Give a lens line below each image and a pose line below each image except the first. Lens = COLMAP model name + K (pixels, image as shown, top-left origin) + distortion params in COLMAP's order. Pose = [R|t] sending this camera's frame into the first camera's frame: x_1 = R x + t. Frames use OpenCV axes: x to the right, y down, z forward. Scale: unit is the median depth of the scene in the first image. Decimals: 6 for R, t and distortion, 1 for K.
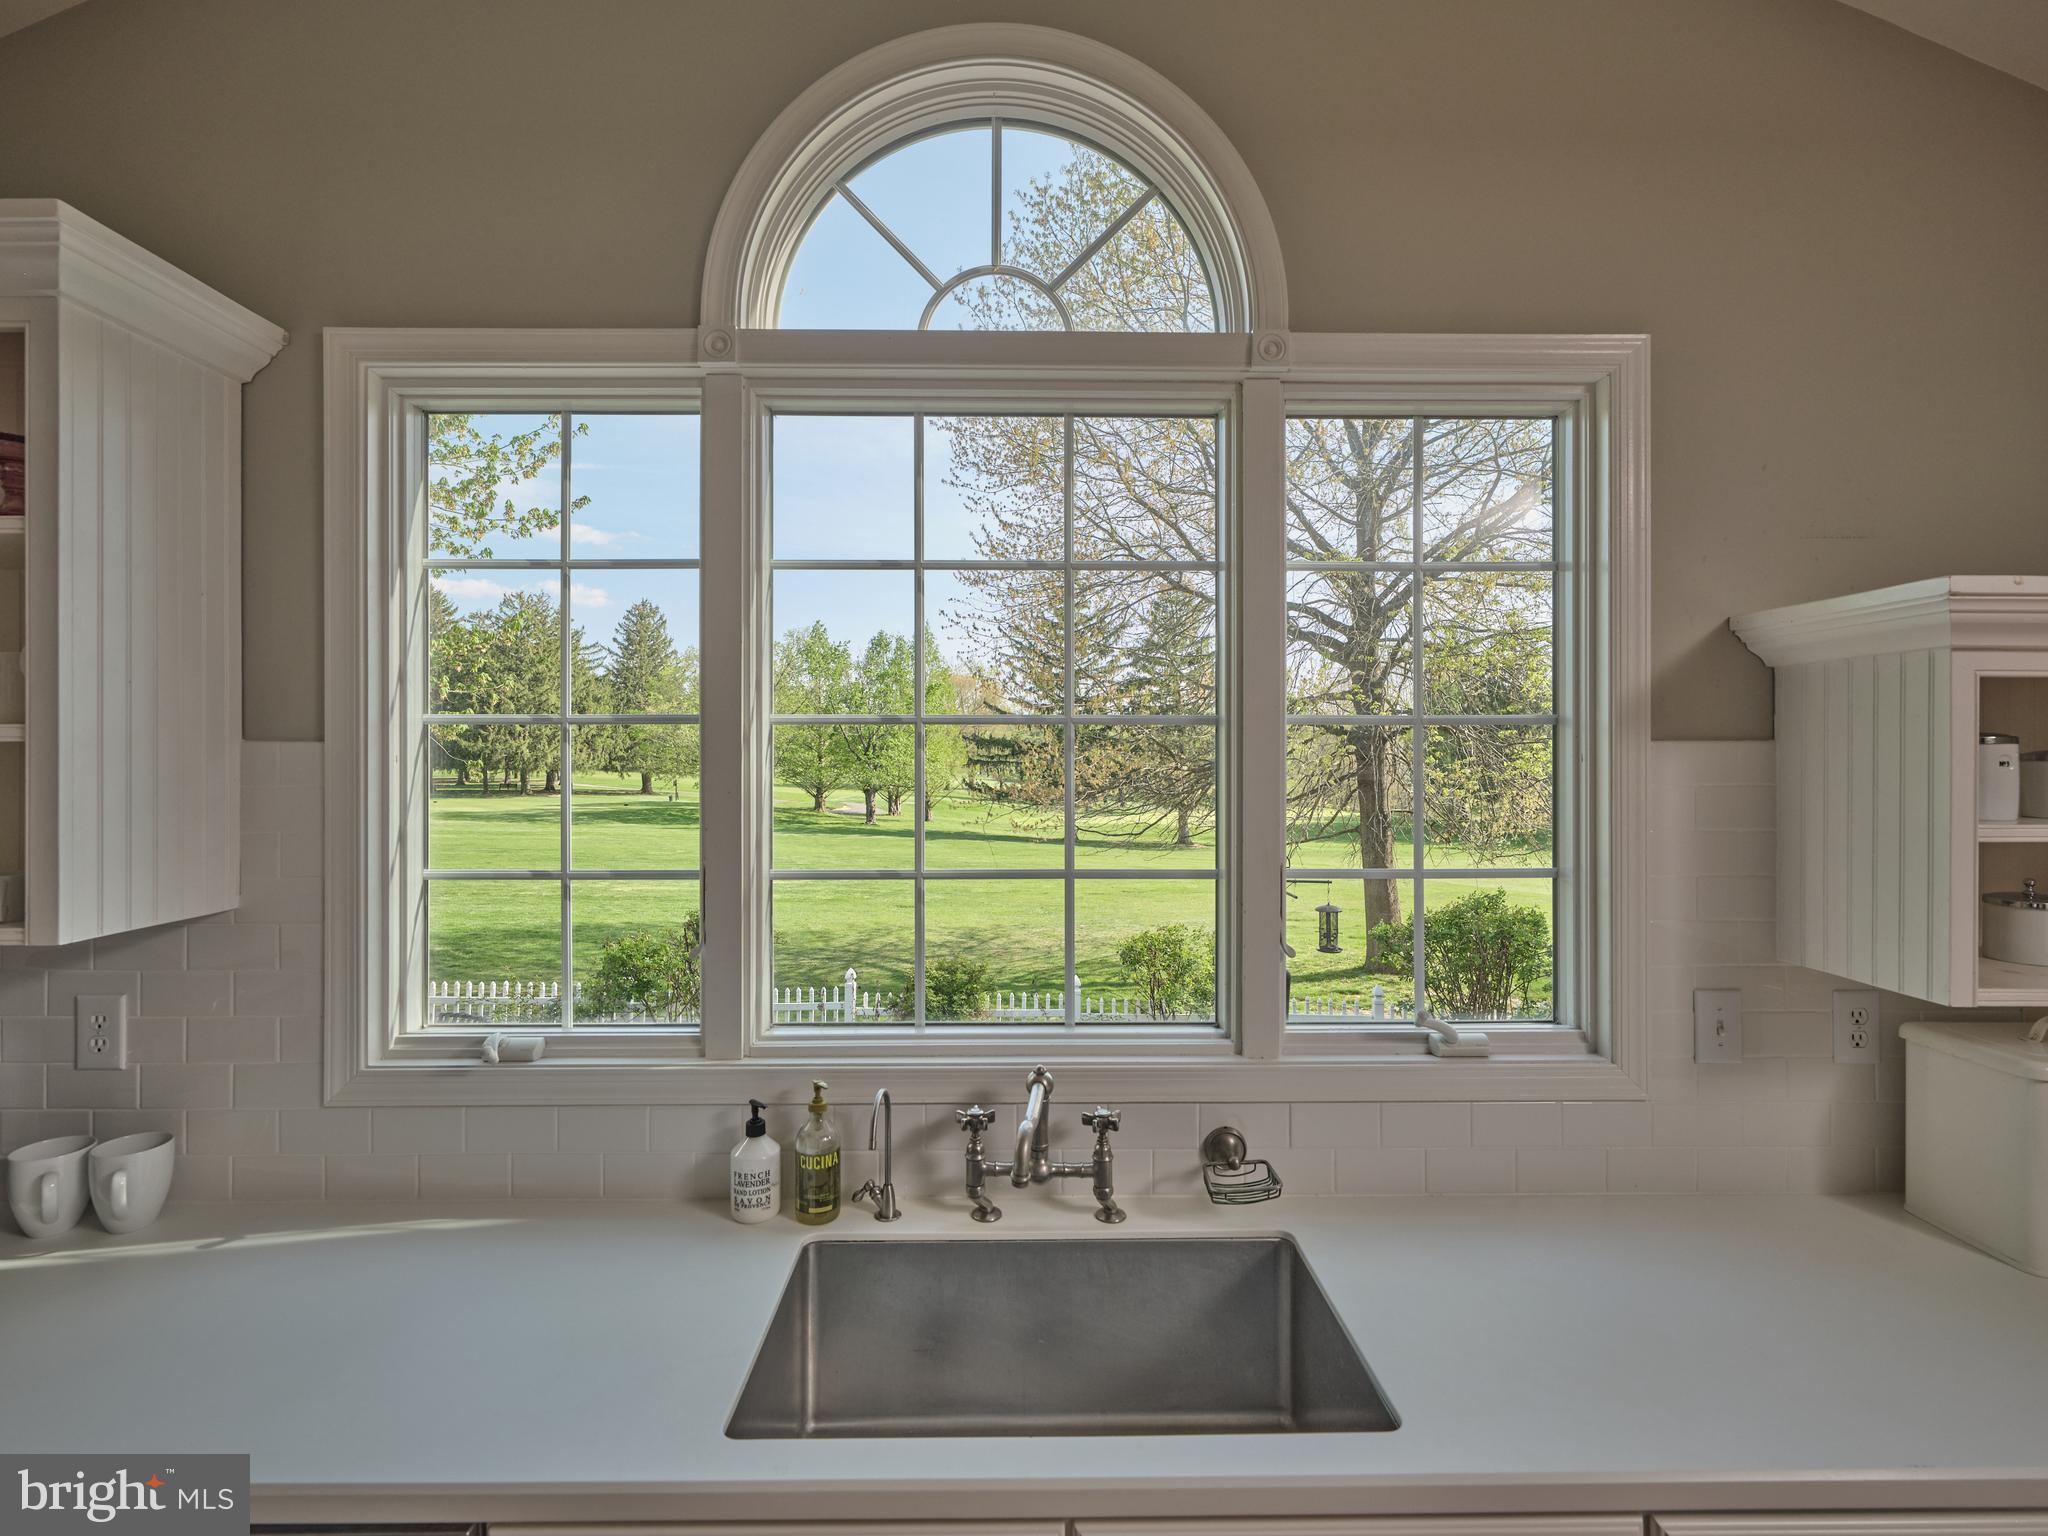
lens RADIAL K [[978.1, 0, 1018.2], [0, 978.1, 742.5], [0, 0, 1]] dist [0.003540, -0.000716]
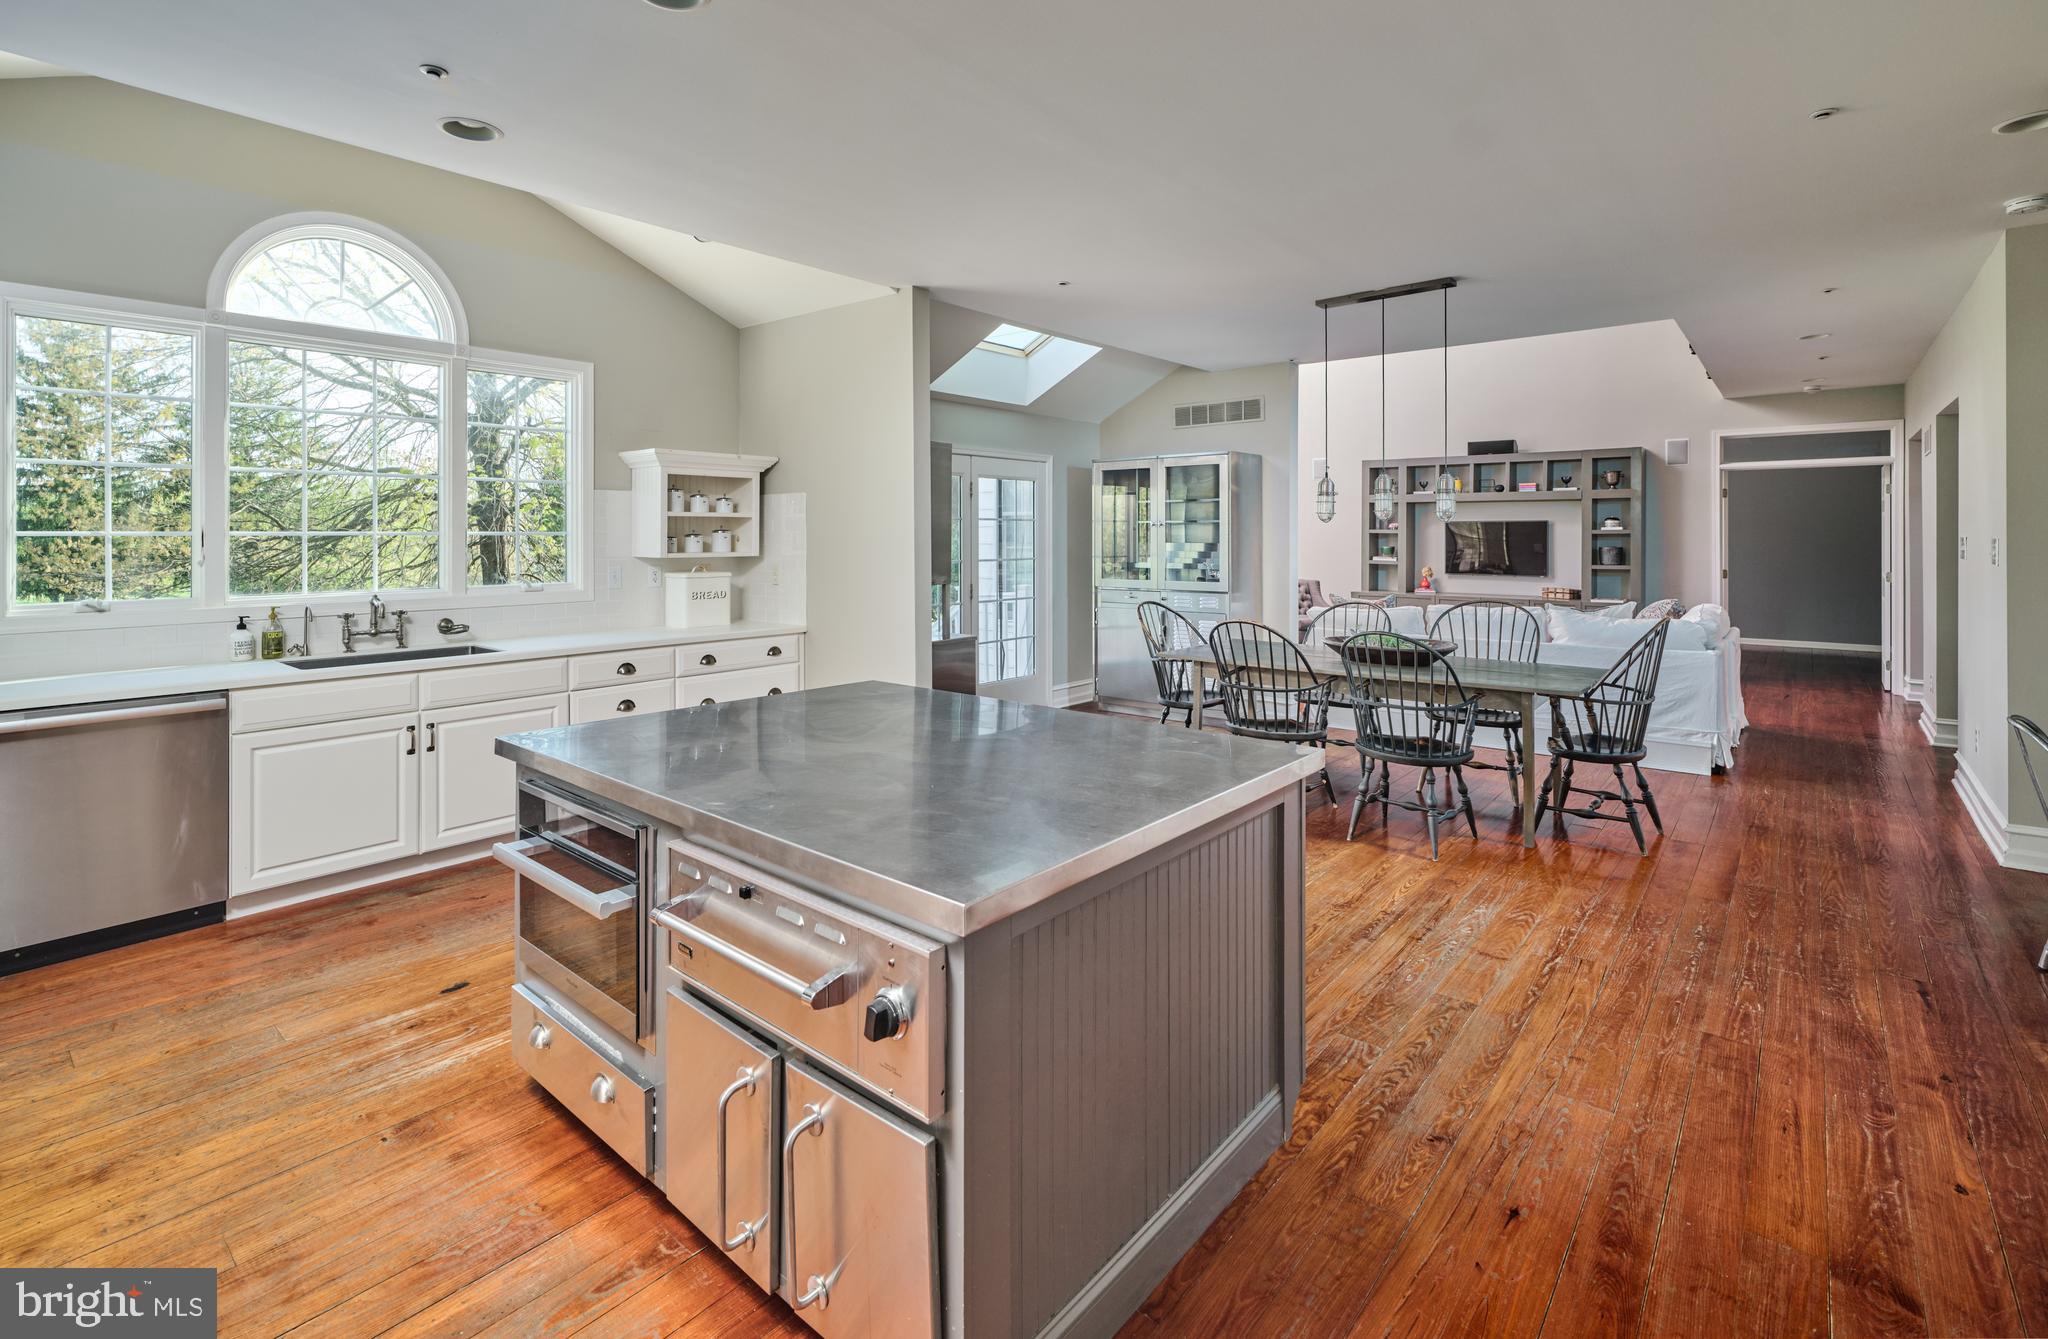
lens RADIAL K [[948.2, 0, 1072.8], [0, 948.2, 536.8], [0, 0, 1]] dist [-0.000650, -0.000251]
pose [[0.623130, -0.002285, 0.782115, -0.117389], [-0.004634, 0.999967, 0.006613, 0.017737], [-0.782105, -0.007745, 0.623099, -0.310730]]
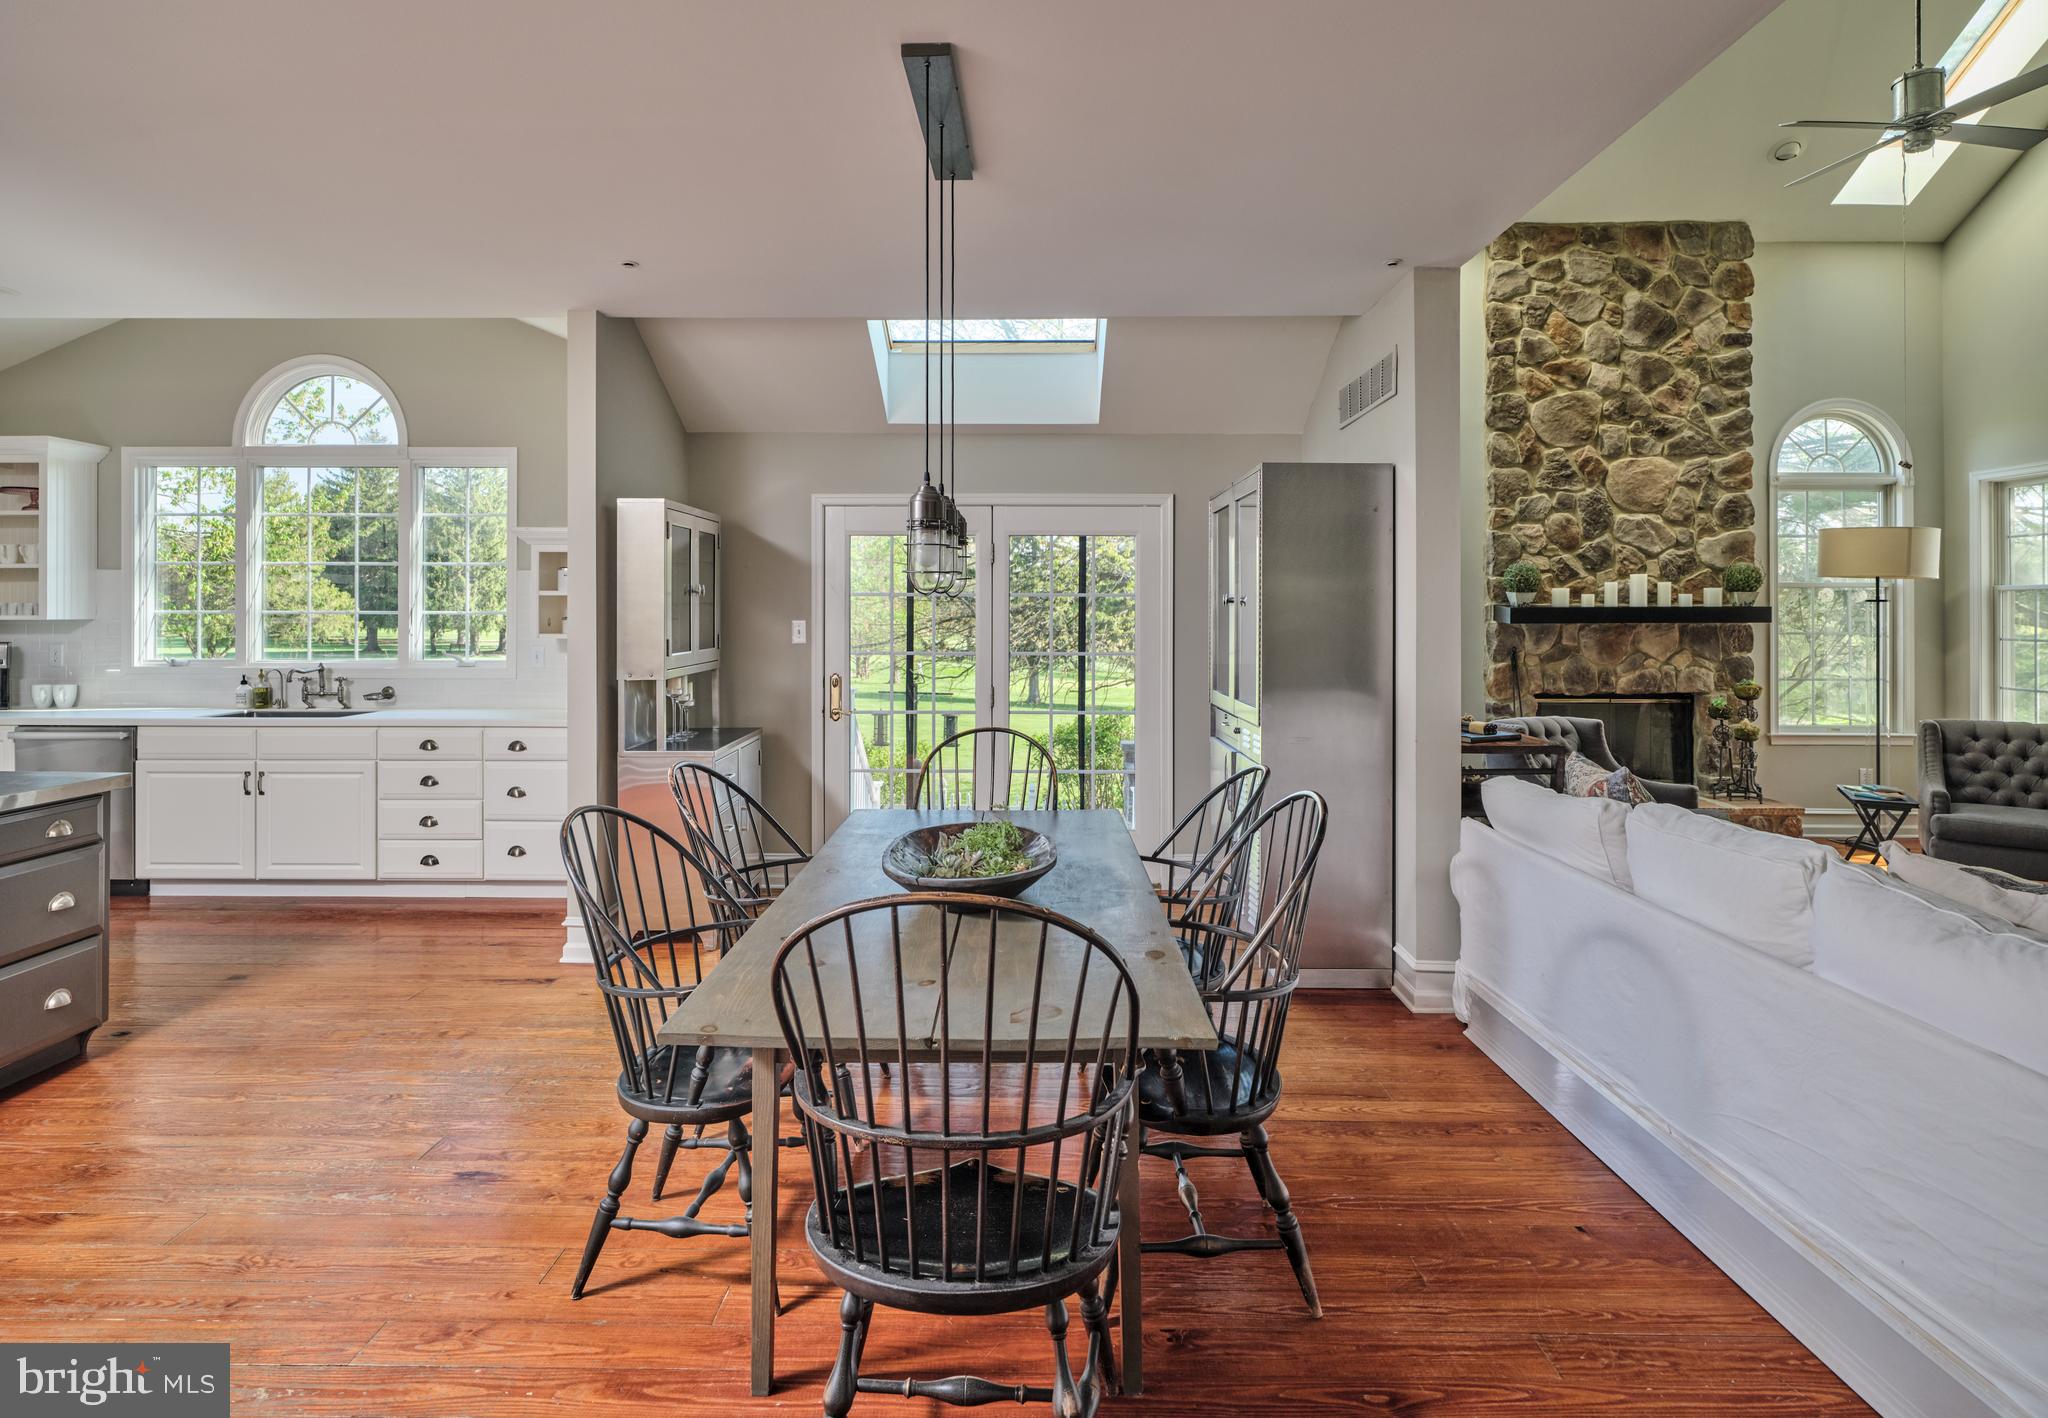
lens RADIAL K [[1158.7, 0, 1071.8], [0, 1158.7, 628.3], [0, 0, 1]] dist [0.003809, -0.000043]
pose [[0.999841, 0.004079, -0.017344, 0.370284], [-0.003741, 0.999803, 0.019484, 0.015485], [0.017420, -0.019416, 0.999660, -0.413426]]
